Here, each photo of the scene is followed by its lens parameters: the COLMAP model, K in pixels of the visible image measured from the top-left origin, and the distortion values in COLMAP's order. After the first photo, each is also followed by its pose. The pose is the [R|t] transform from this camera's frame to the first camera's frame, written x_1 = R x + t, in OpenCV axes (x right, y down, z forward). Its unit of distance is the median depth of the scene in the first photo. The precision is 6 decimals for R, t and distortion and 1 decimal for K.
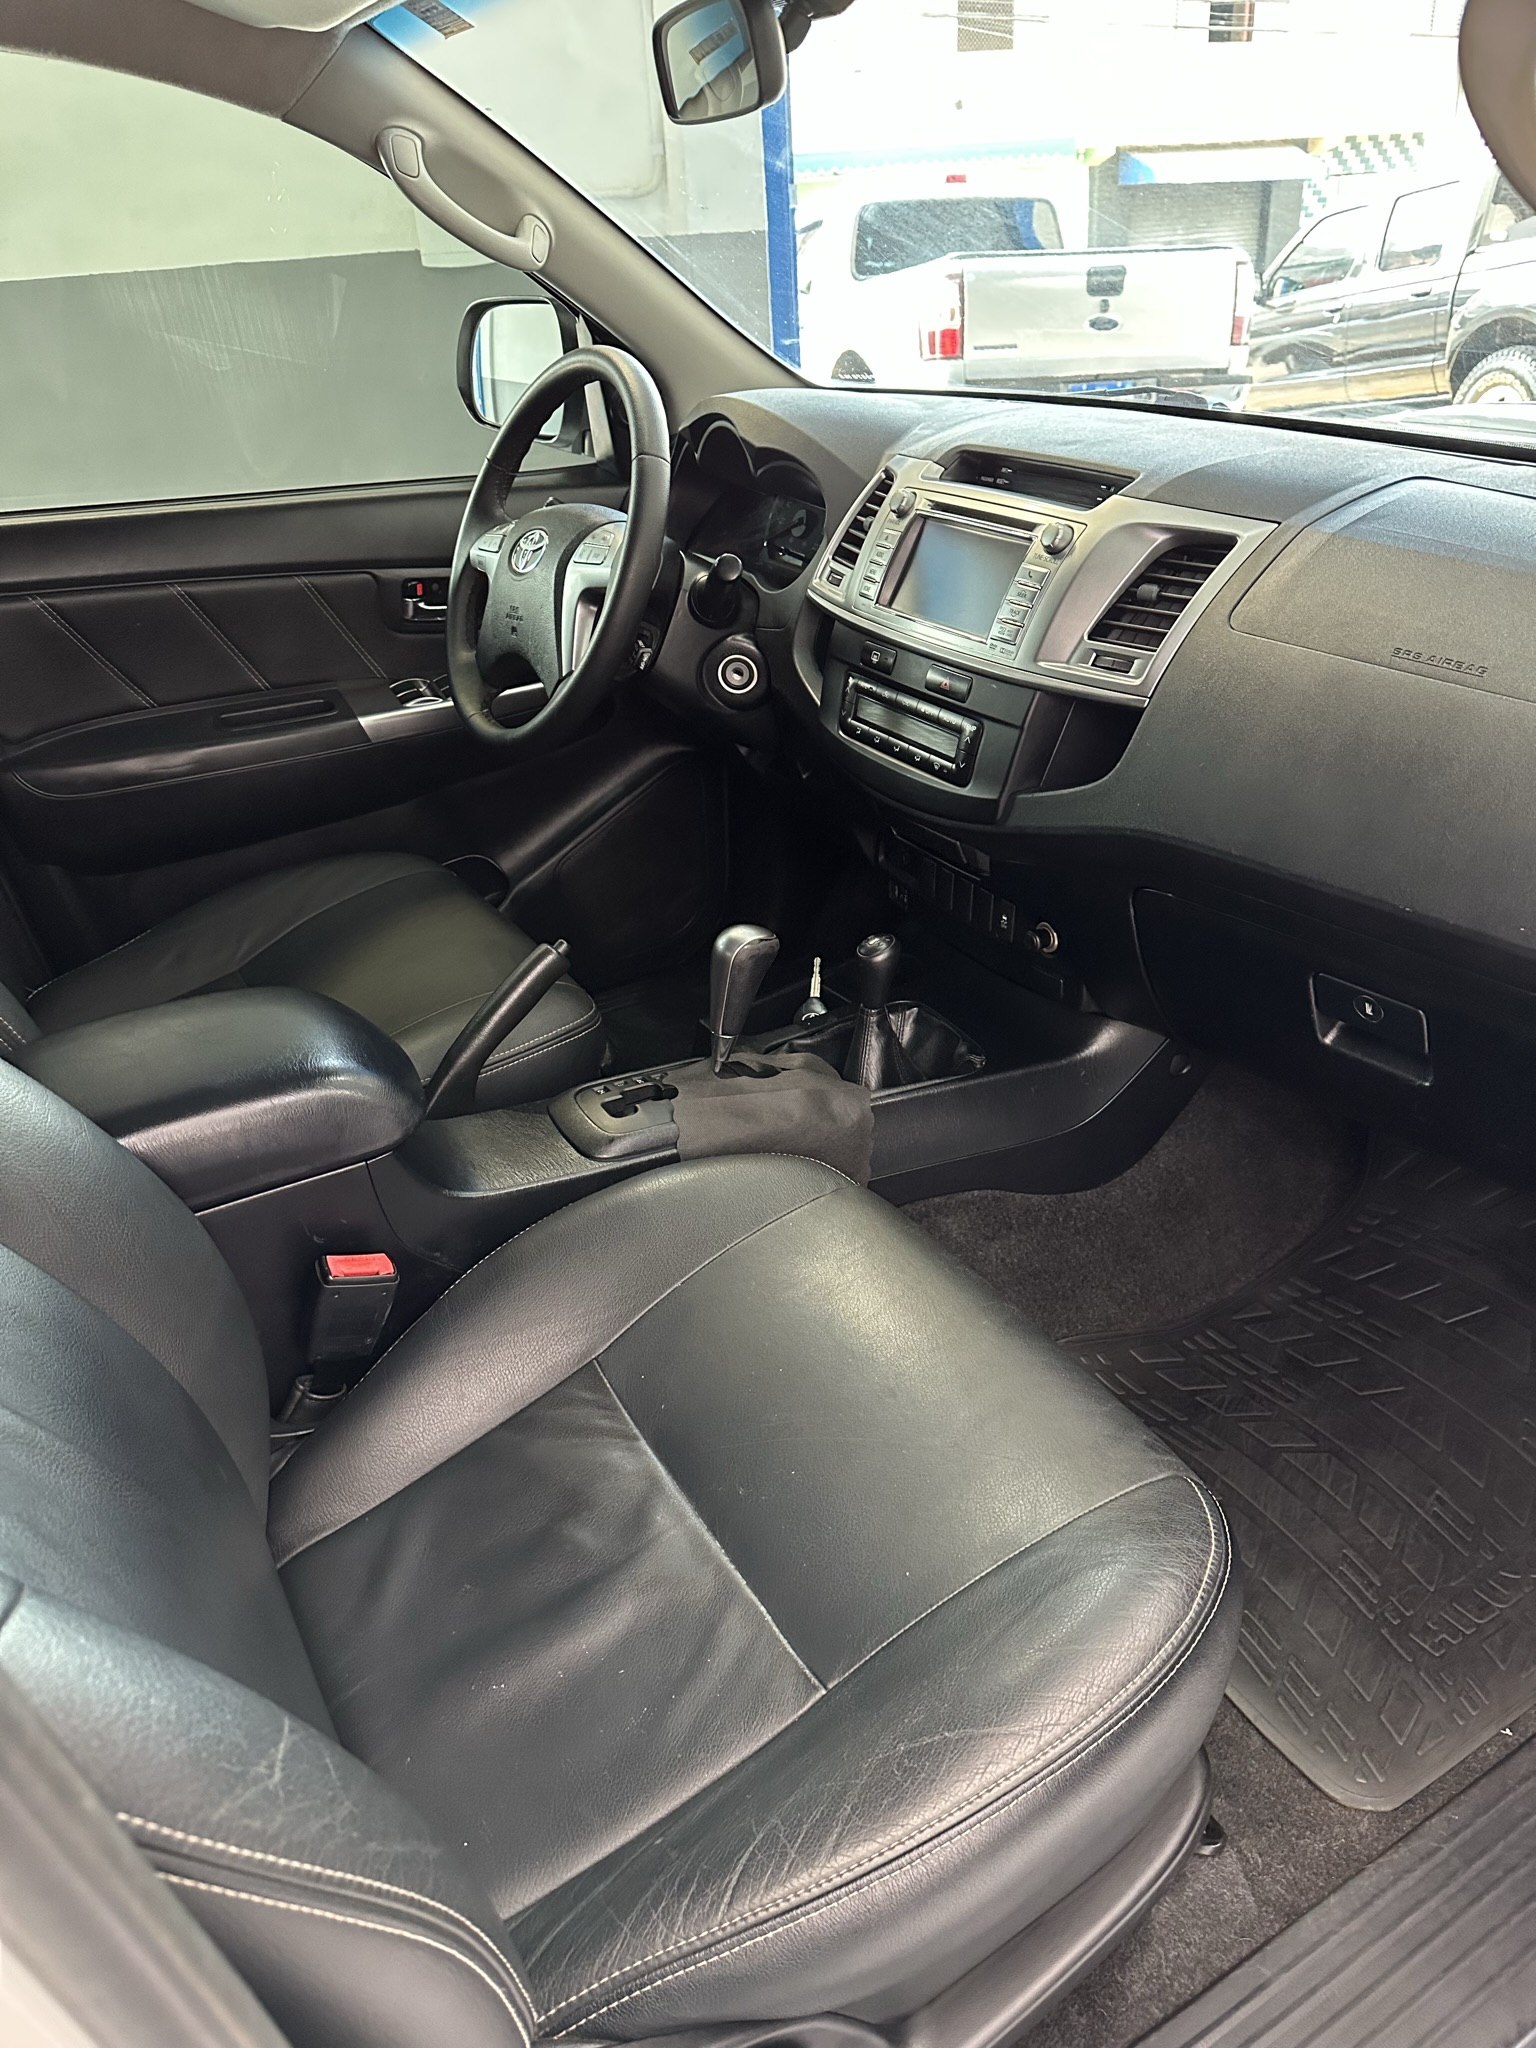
lens RADIAL K [[1442.0, 0, 764.5], [0, 1442.0, 1016.0], [0, 0, 1]] dist [0.080826, -0.069055]
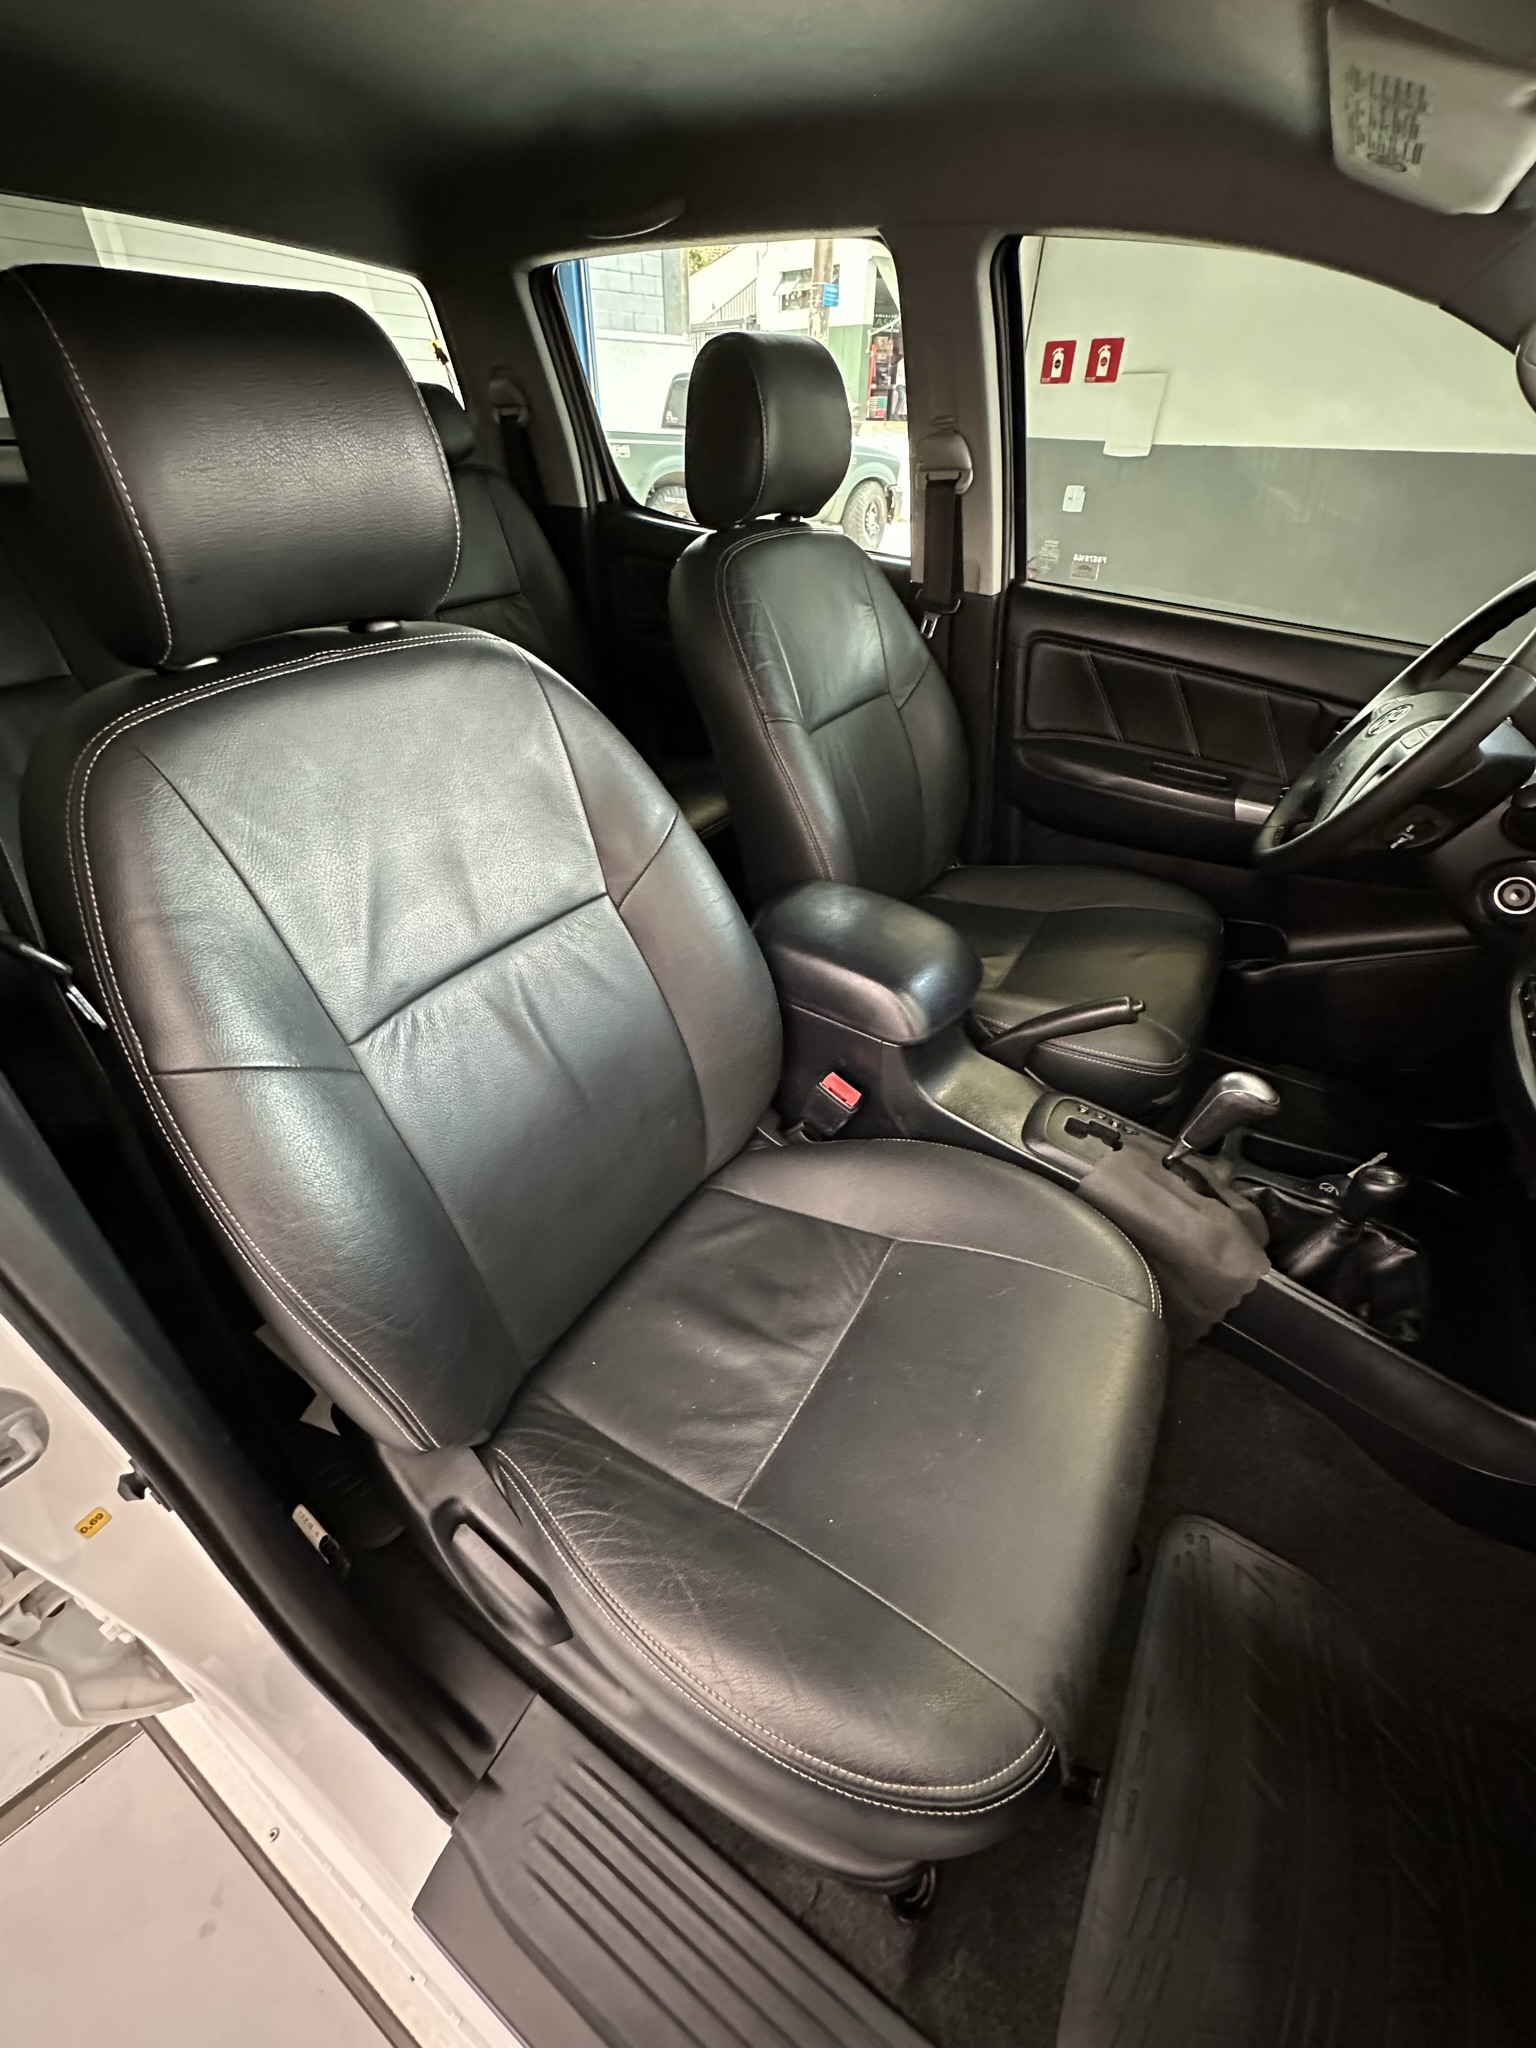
lens RADIAL K [[811.4, 0, 769.0], [0, 811.4, 1016.0], [0, 0, 1]] dist [0.001000, 0.000072]
pose [[0.461756, 0.568903, -0.680537, 0.216250], [-0.460207, 0.809542, 0.364488, -0.160446], [0.758282, 0.144883, 0.635624, 0.293903]]
